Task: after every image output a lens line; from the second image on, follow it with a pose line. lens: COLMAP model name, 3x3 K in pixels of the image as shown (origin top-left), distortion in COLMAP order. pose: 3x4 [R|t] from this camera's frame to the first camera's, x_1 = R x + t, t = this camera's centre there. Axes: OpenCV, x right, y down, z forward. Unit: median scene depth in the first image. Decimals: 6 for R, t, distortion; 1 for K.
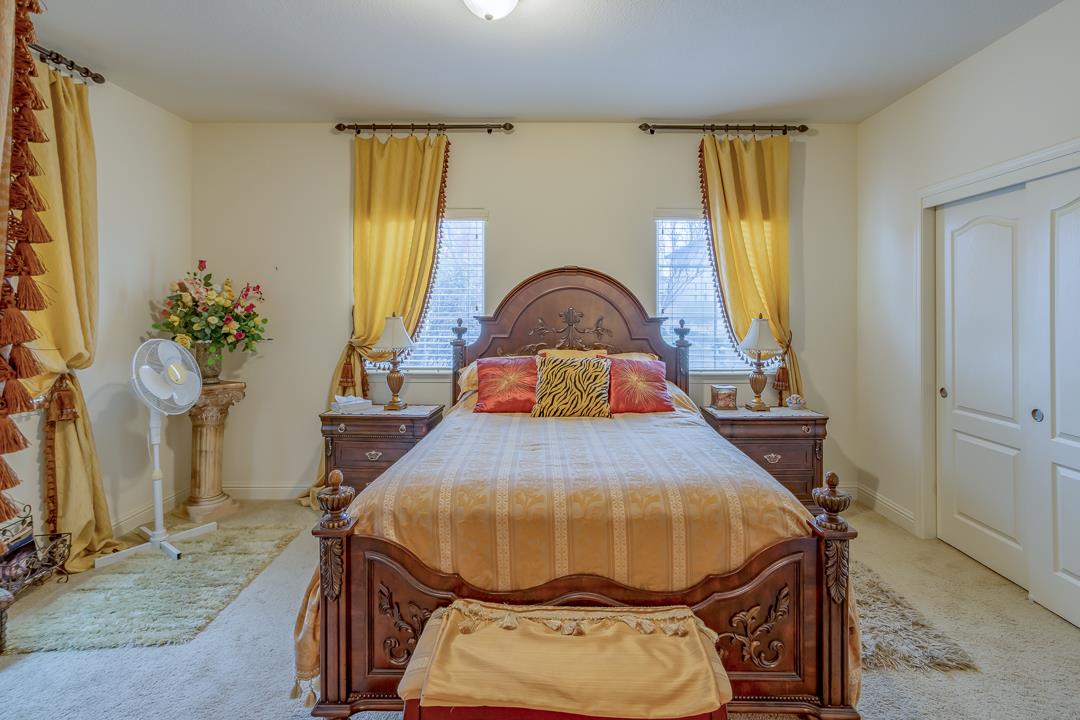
lens RADIAL K [[535.6, 0, 555.4], [0, 535.6, 303.7], [0, 0, 1]] dist [0.011904, 0.000805]
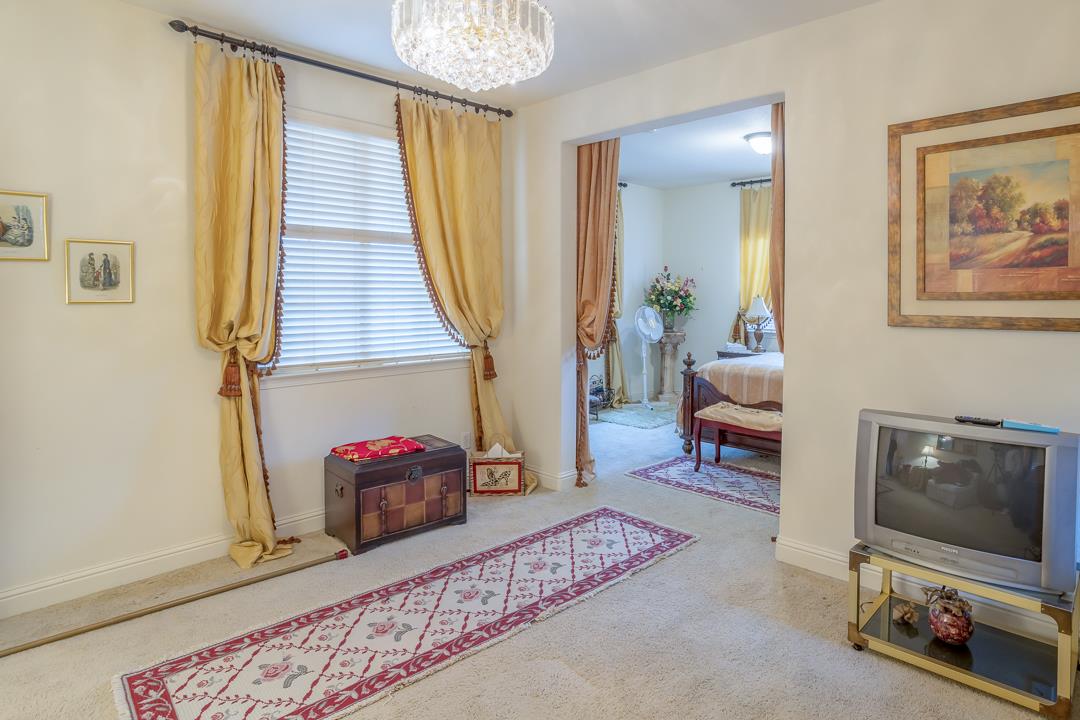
lens RADIAL K [[549.3, 0, 540.9], [0, 549.3, 354.6], [0, 0, 1]] dist [-0.001343, 0.000015]
pose [[0.655895, 0.084968, -0.750055, 0.545260], [0.007946, 0.992812, 0.119417, -0.006597], [0.754810, -0.084285, 0.650506, -0.631866]]
